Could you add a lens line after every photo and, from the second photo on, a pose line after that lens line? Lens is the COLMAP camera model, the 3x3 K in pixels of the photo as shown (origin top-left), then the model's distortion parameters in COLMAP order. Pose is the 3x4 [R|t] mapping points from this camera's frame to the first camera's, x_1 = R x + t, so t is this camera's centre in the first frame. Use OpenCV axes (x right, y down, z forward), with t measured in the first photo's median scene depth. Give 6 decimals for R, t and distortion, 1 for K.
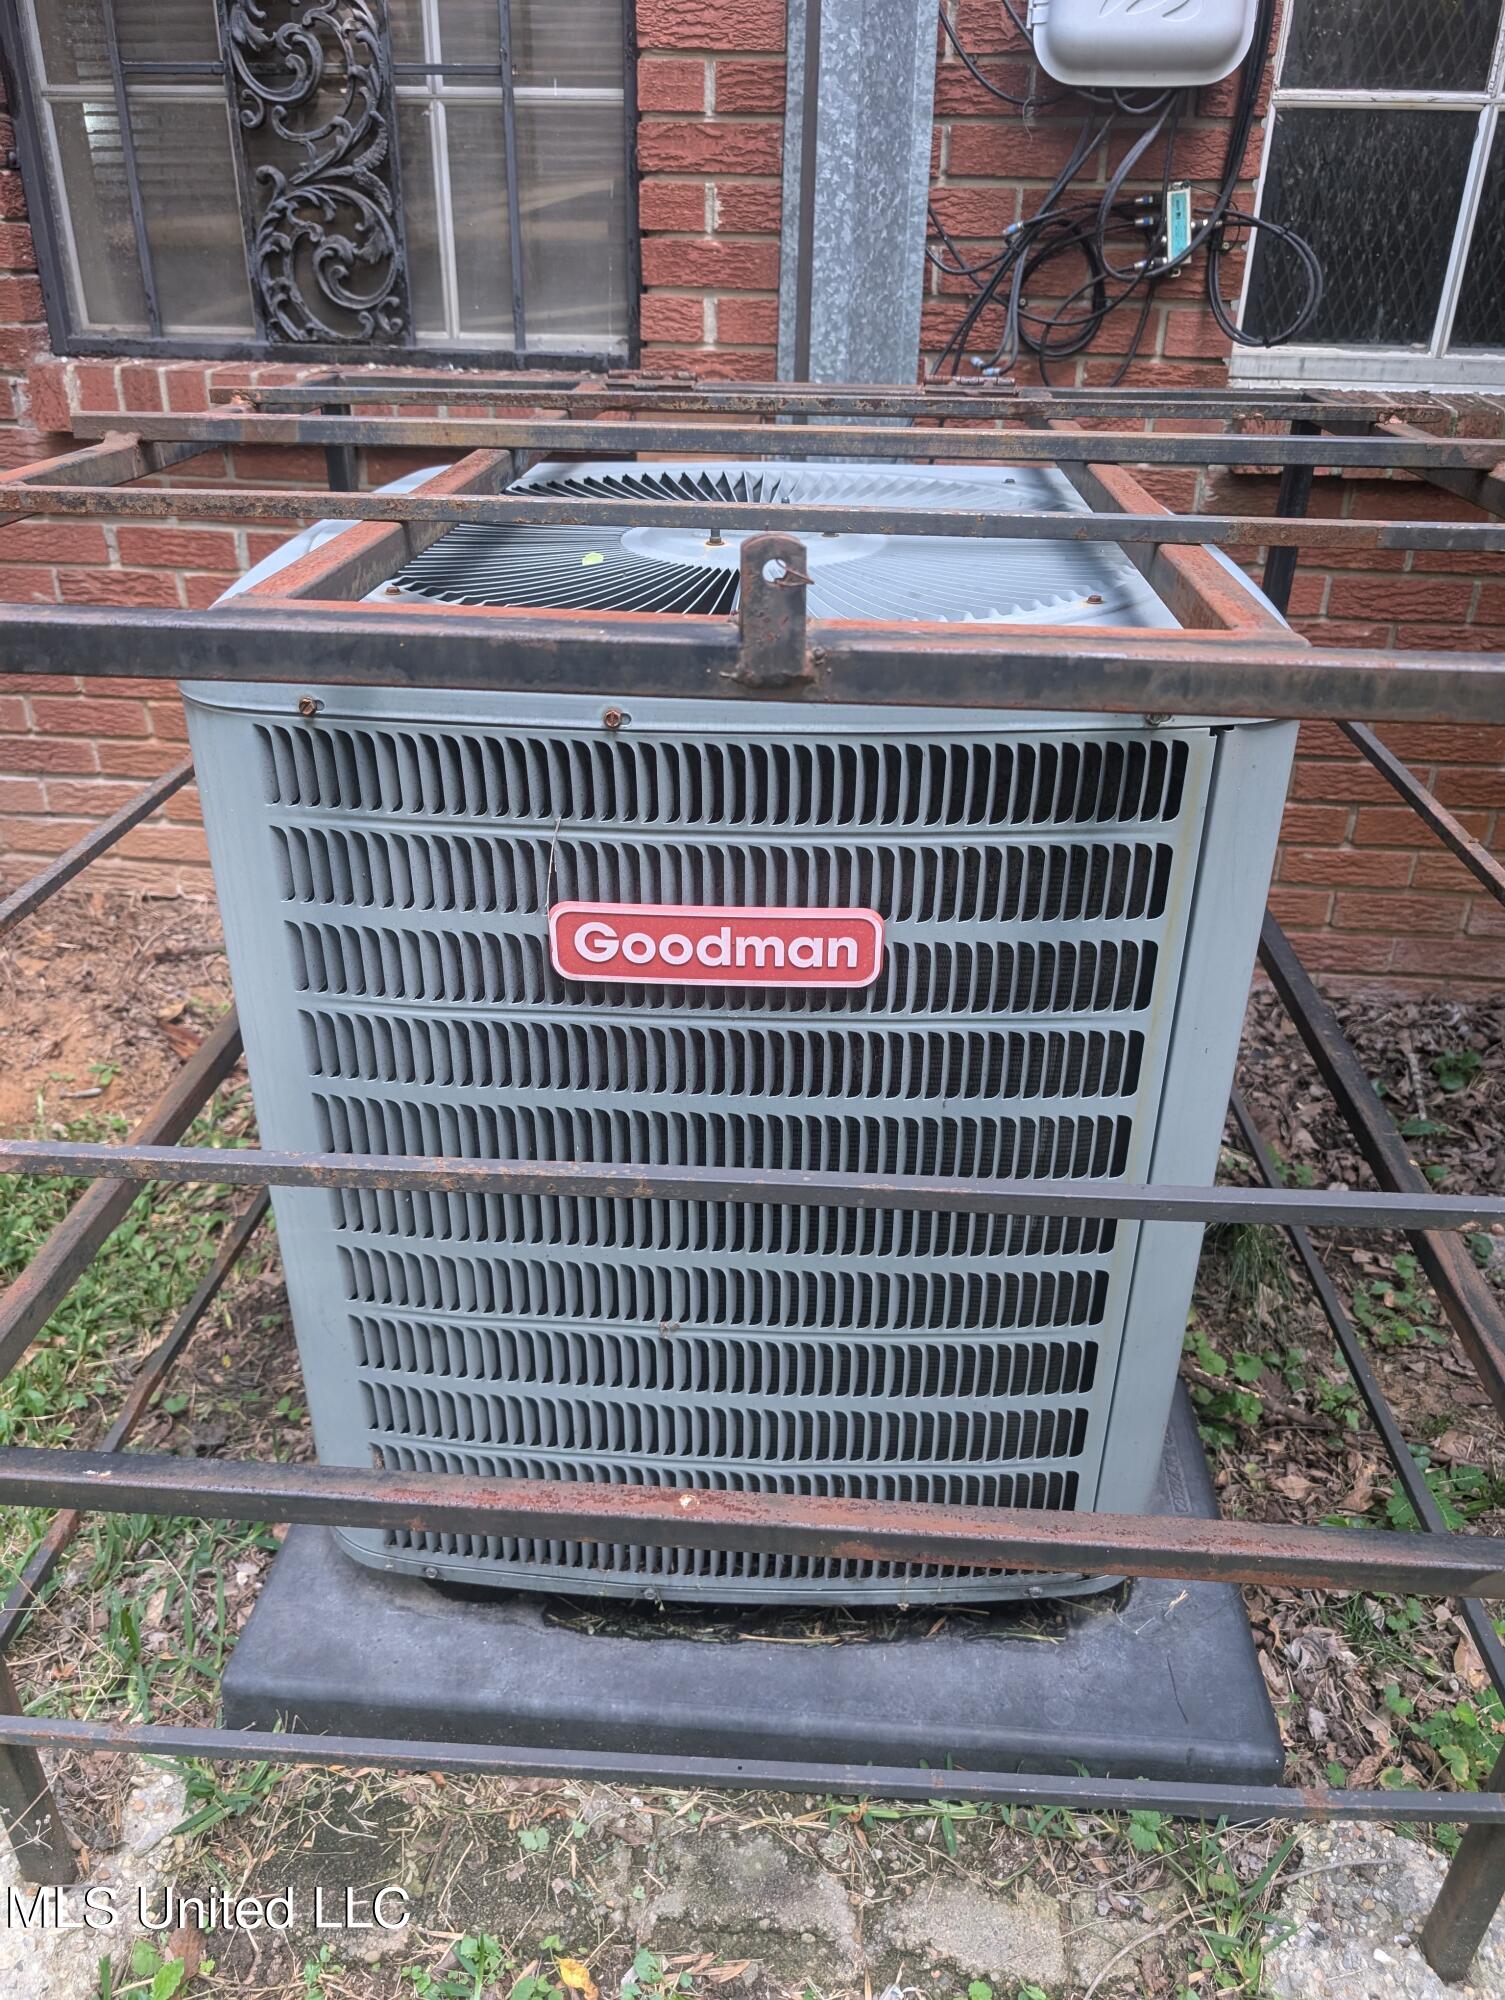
lens RADIAL K [[1422.8, 0, 752.1], [0, 1422.8, 993.5], [0, 0, 1]] dist [-0.009770, -0.004016]
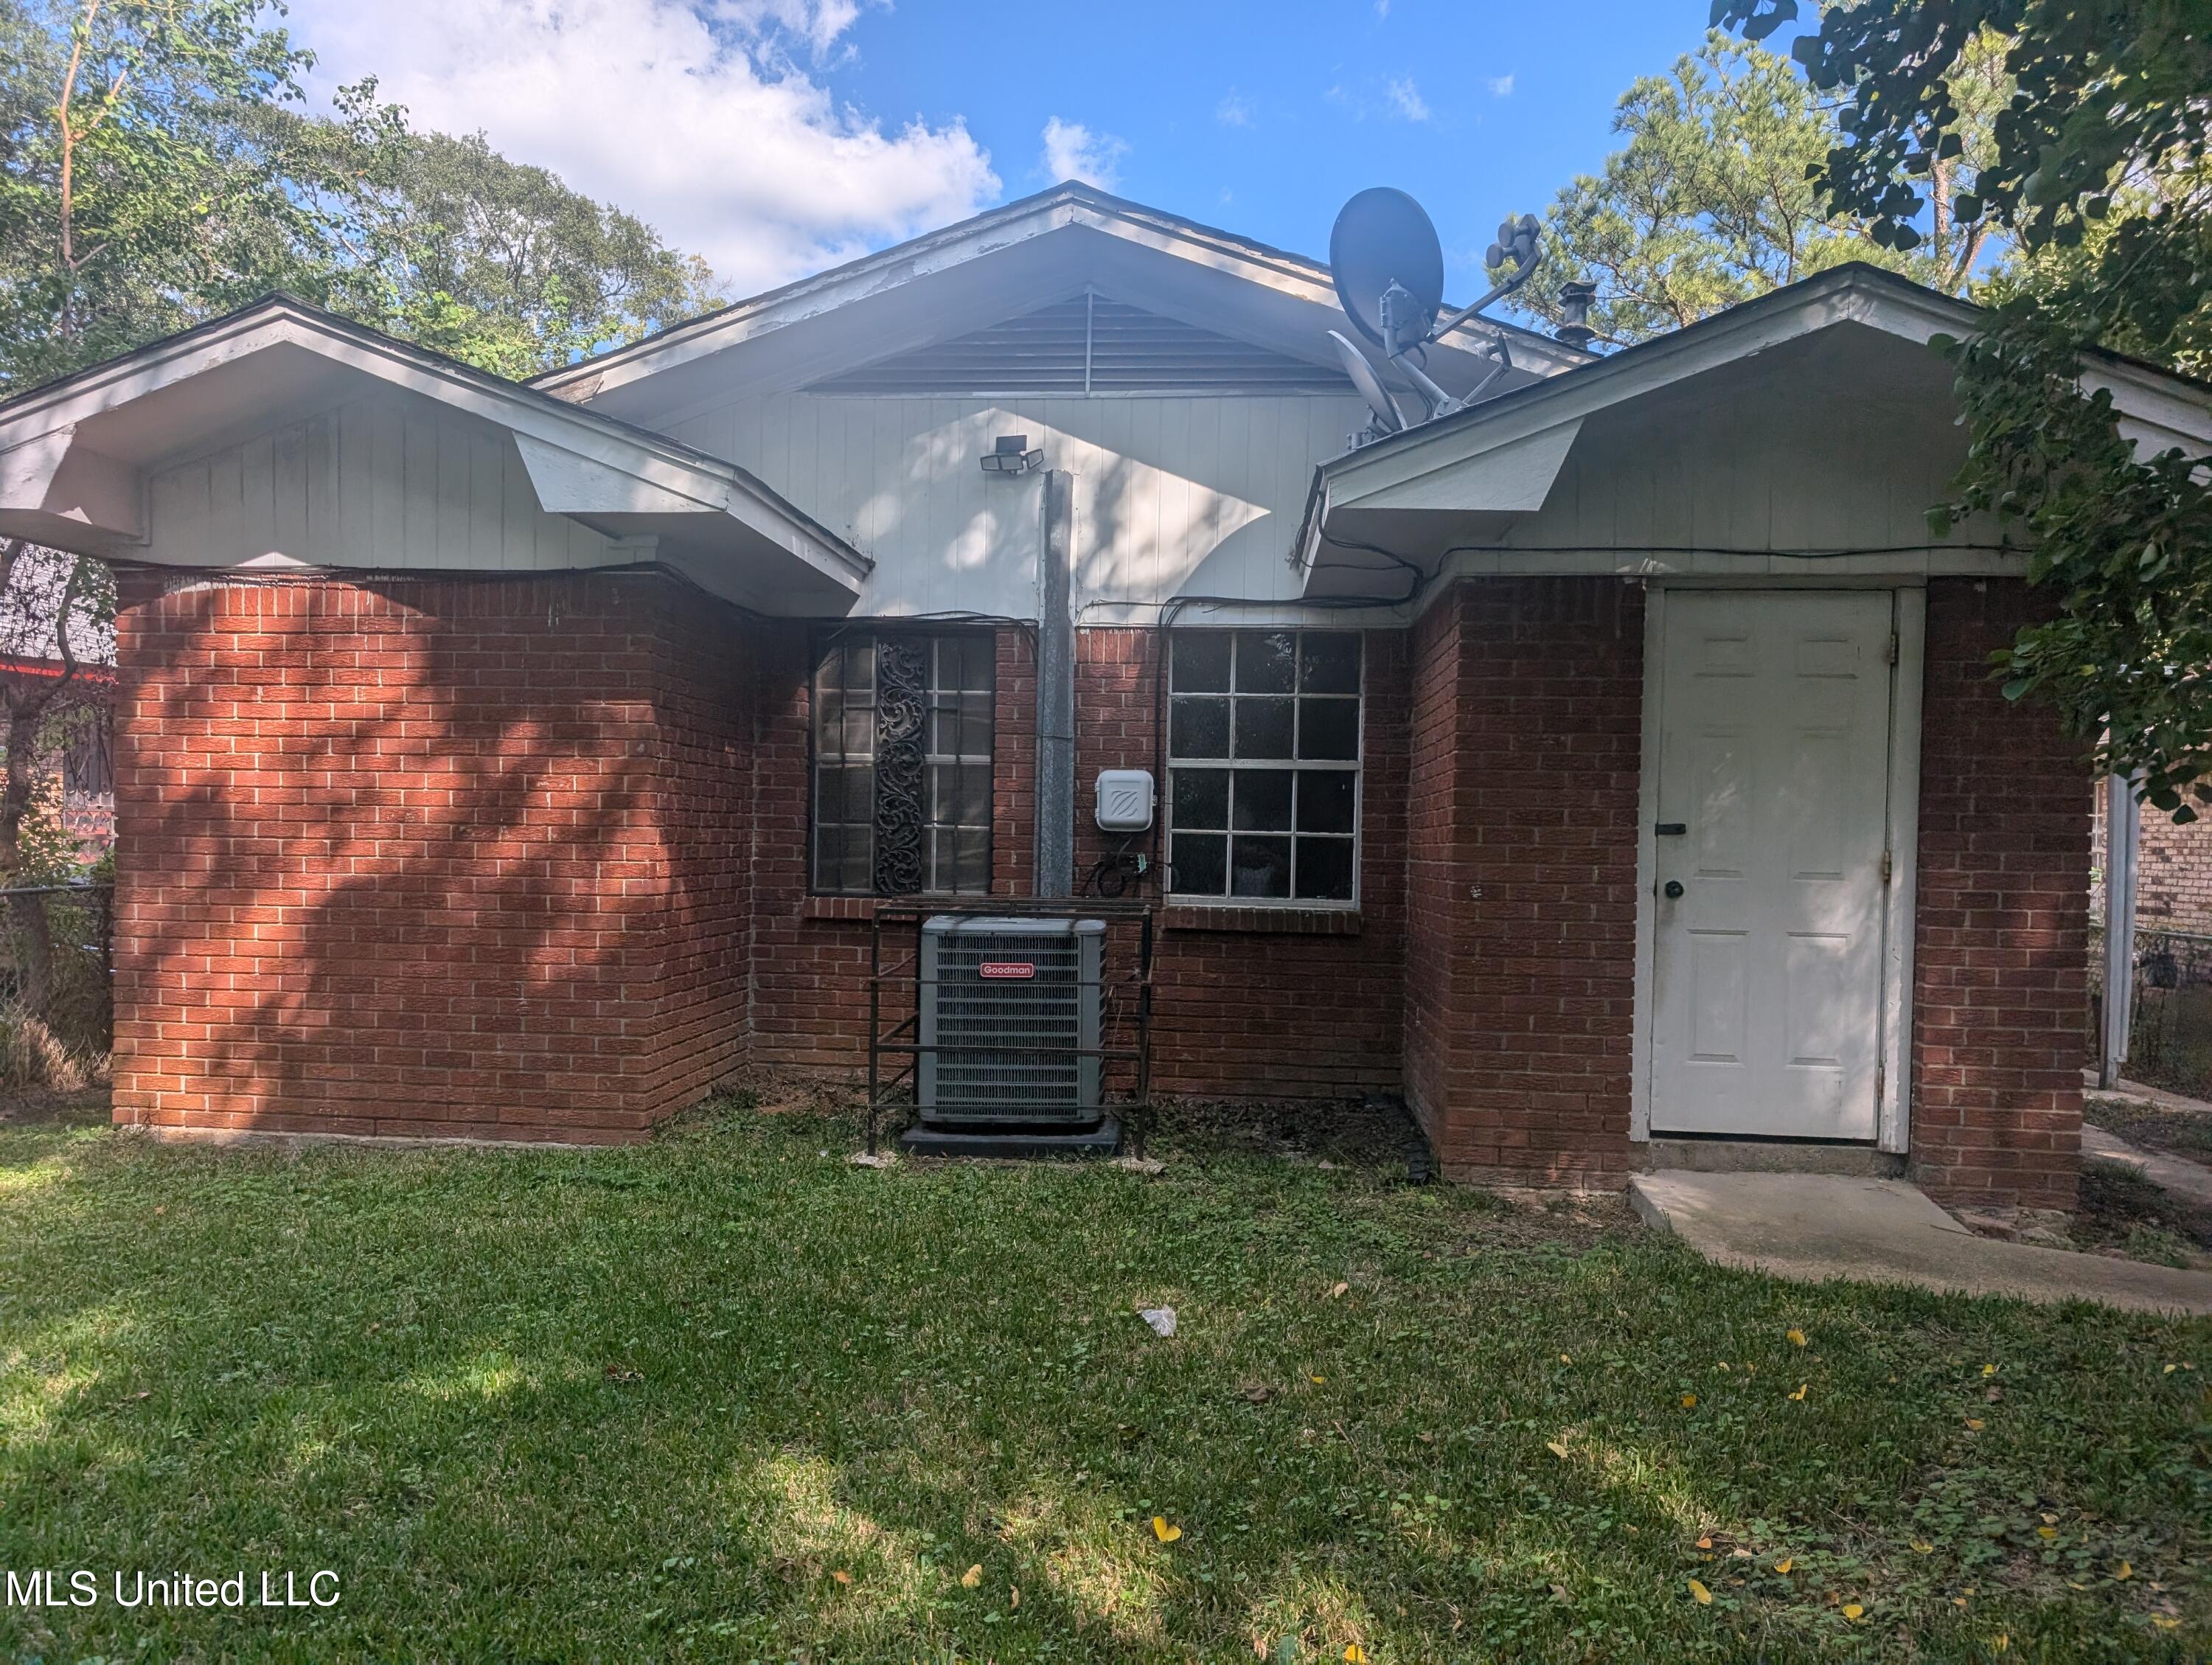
lens RADIAL K [[1598.1, 0, 1101.9], [0, 1598.1, 834.2], [0, 0, 1]] dist [0.011646, 0.005028]
pose [[0.999818, 0.004943, 0.018423, 0.122164], [0.004382, 0.880495, -0.474035, 1.314542], [-0.018565, 0.474030, 0.880313, -2.600997]]
